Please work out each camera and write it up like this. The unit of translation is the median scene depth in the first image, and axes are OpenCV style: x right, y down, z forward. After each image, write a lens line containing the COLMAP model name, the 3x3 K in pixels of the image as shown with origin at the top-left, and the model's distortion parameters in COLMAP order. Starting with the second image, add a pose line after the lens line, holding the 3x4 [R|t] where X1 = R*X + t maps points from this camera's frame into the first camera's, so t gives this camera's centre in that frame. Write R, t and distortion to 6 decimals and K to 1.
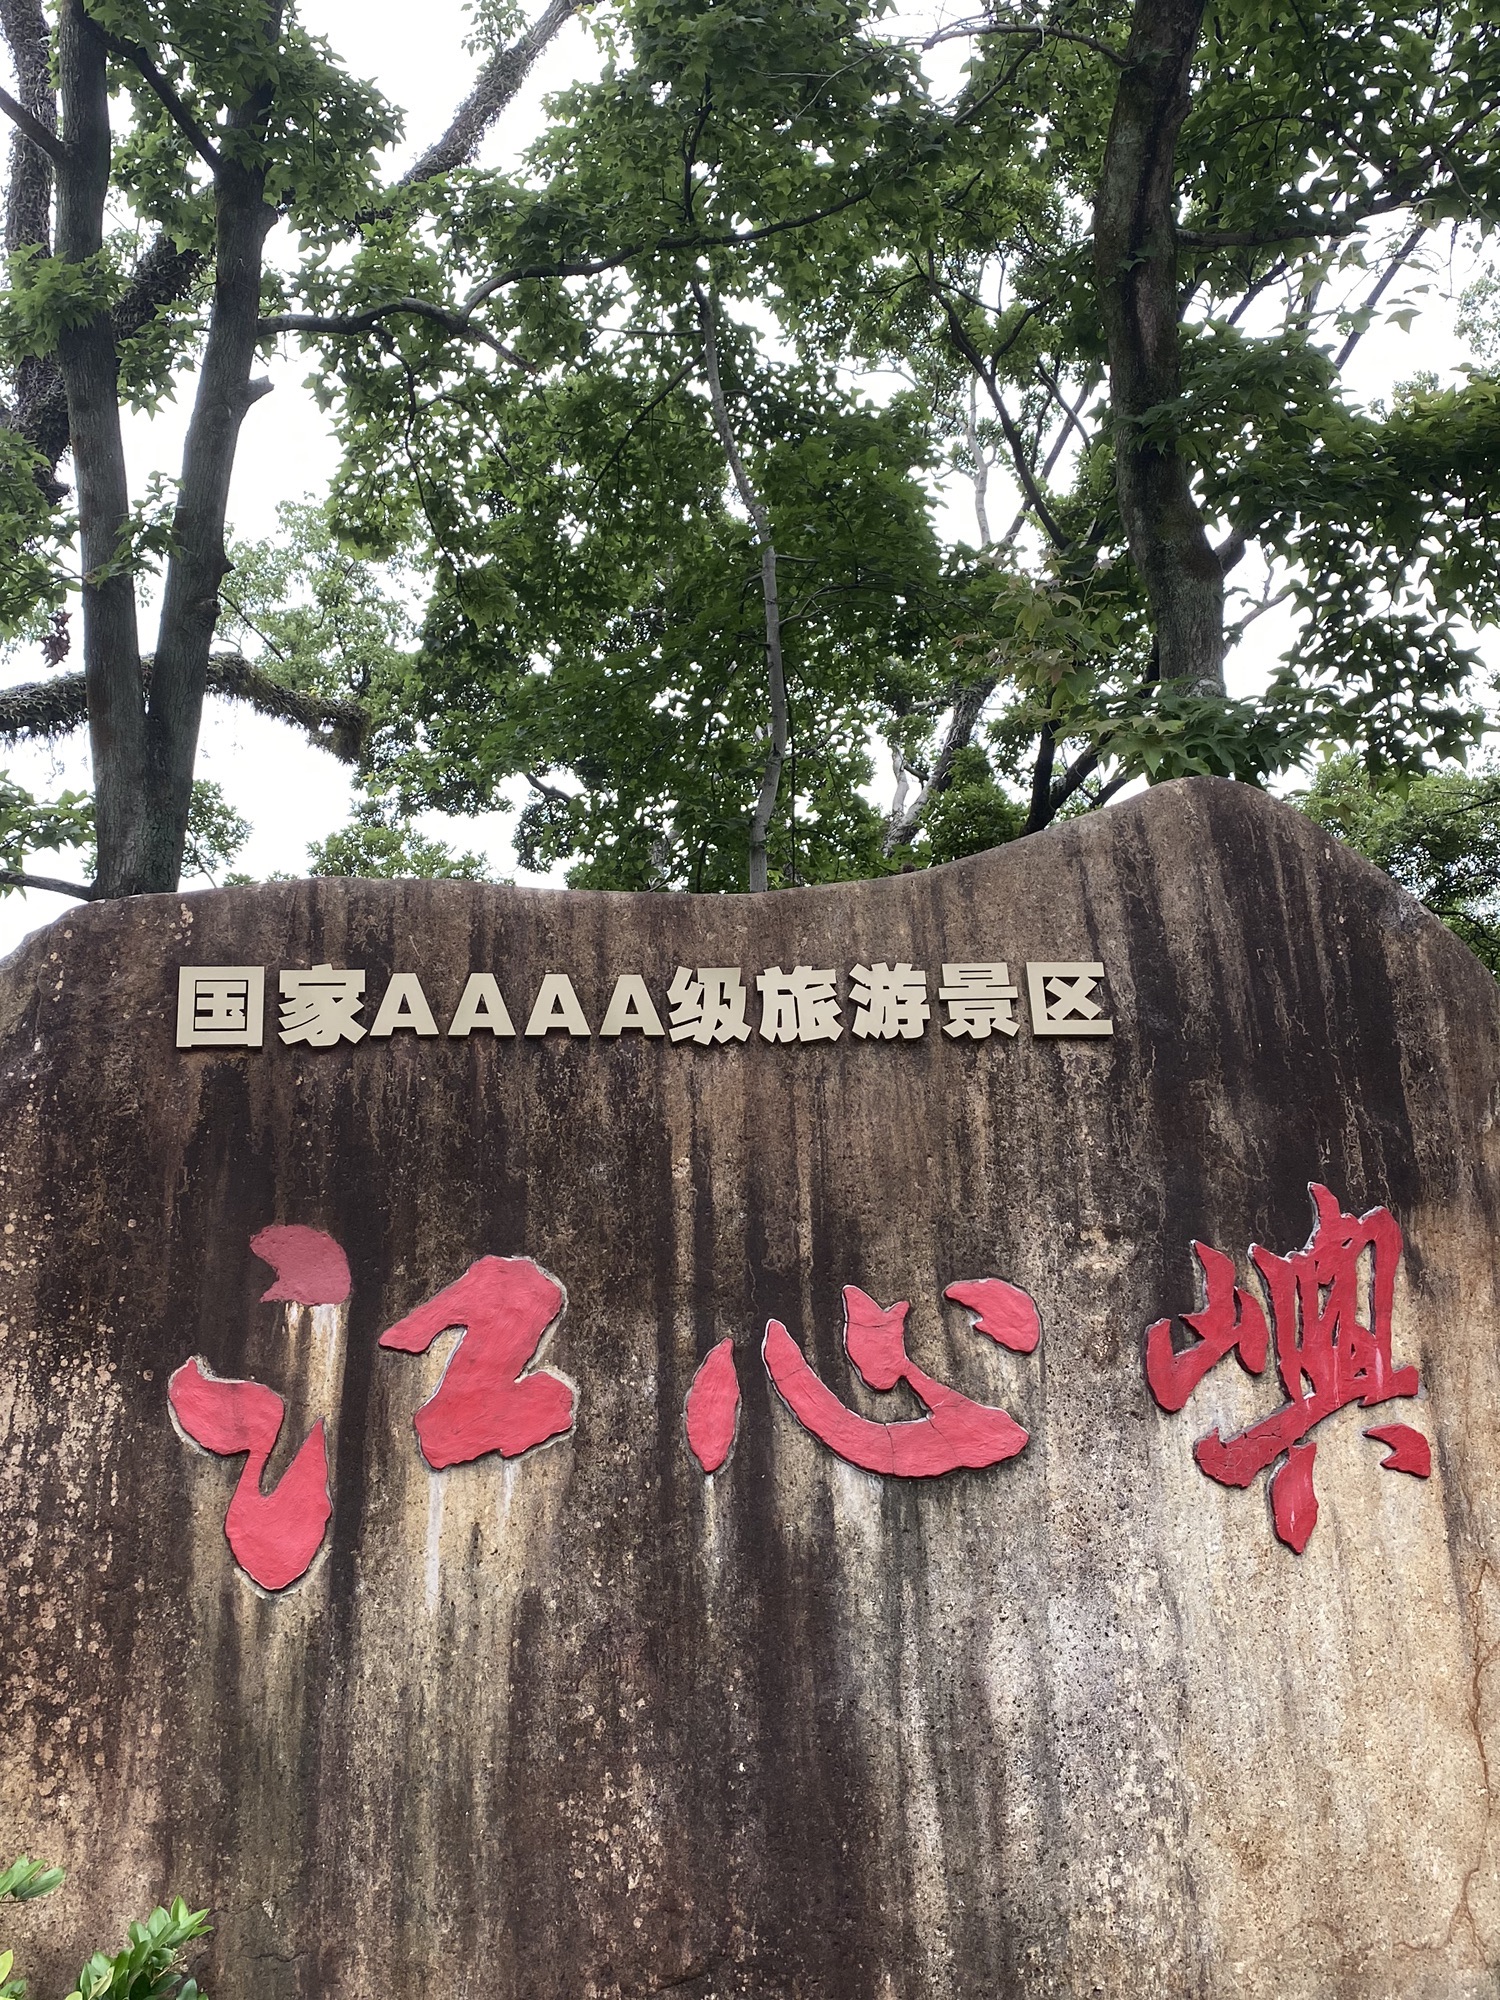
lens RADIAL K [[2001.4, 0, 742.4], [0, 2001.4, 959.9], [0, 0, 1]] dist [0.148906, -0.424242]
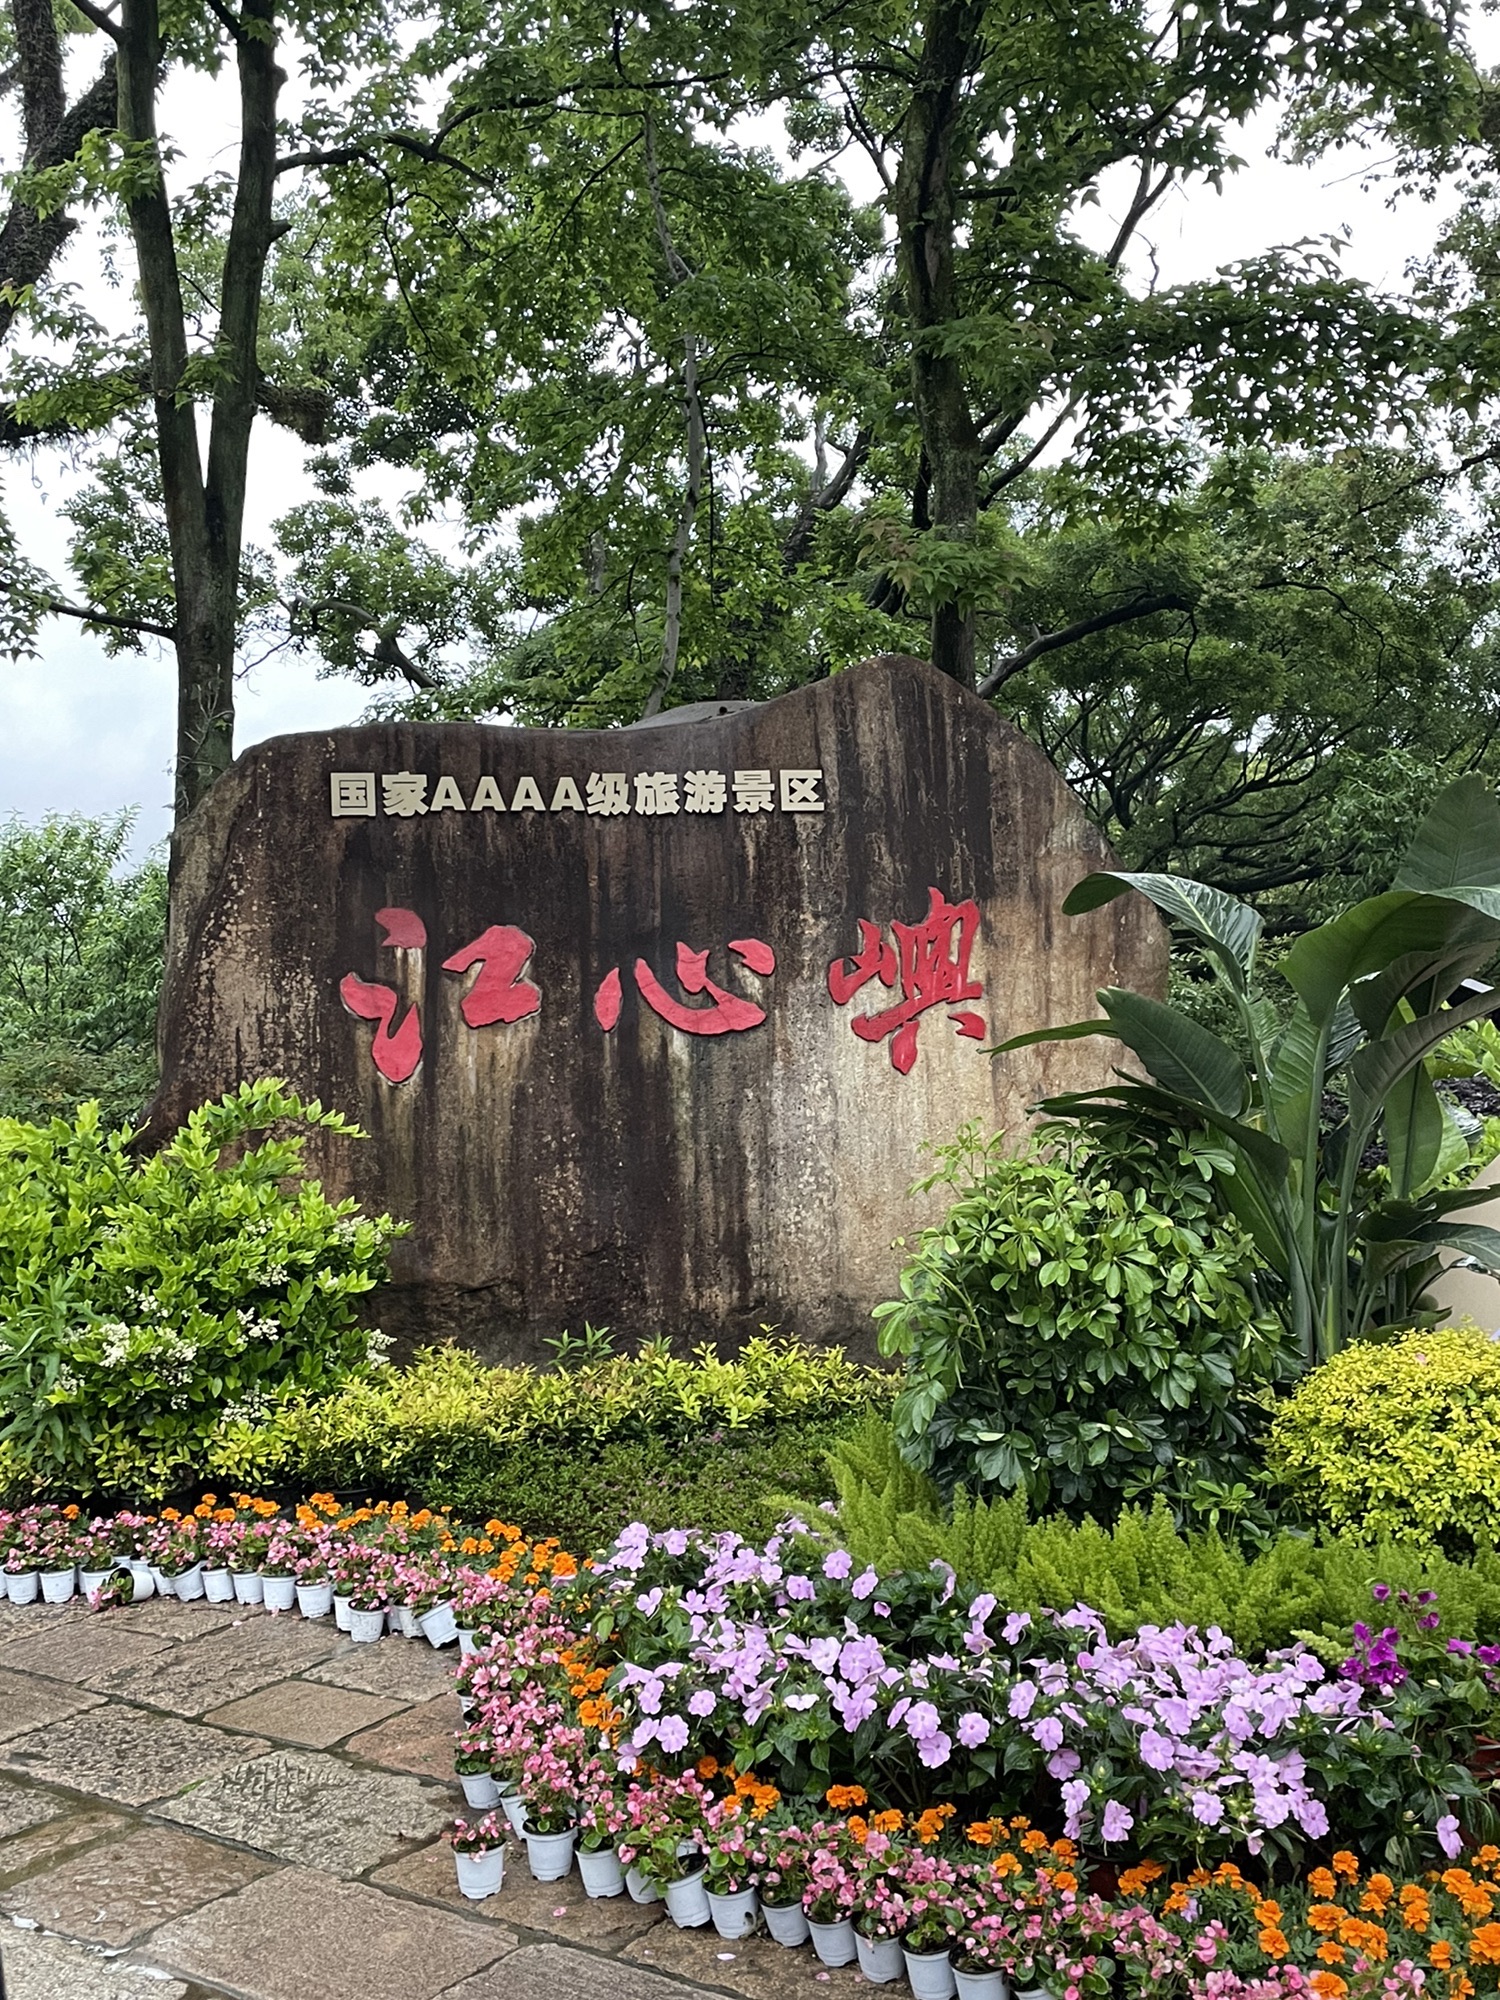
lens RADIAL K [[1999.8, 0, 799.3], [0, 1999.8, 1004.5], [0, 0, 1]] dist [0.015192, 0.001387]
pose [[0.998170, 0.008994, 0.059803, 0.053491], [-0.021342, 0.977642, 0.209189, -0.186929], [-0.056585, -0.210082, 0.976045, -0.916979]]
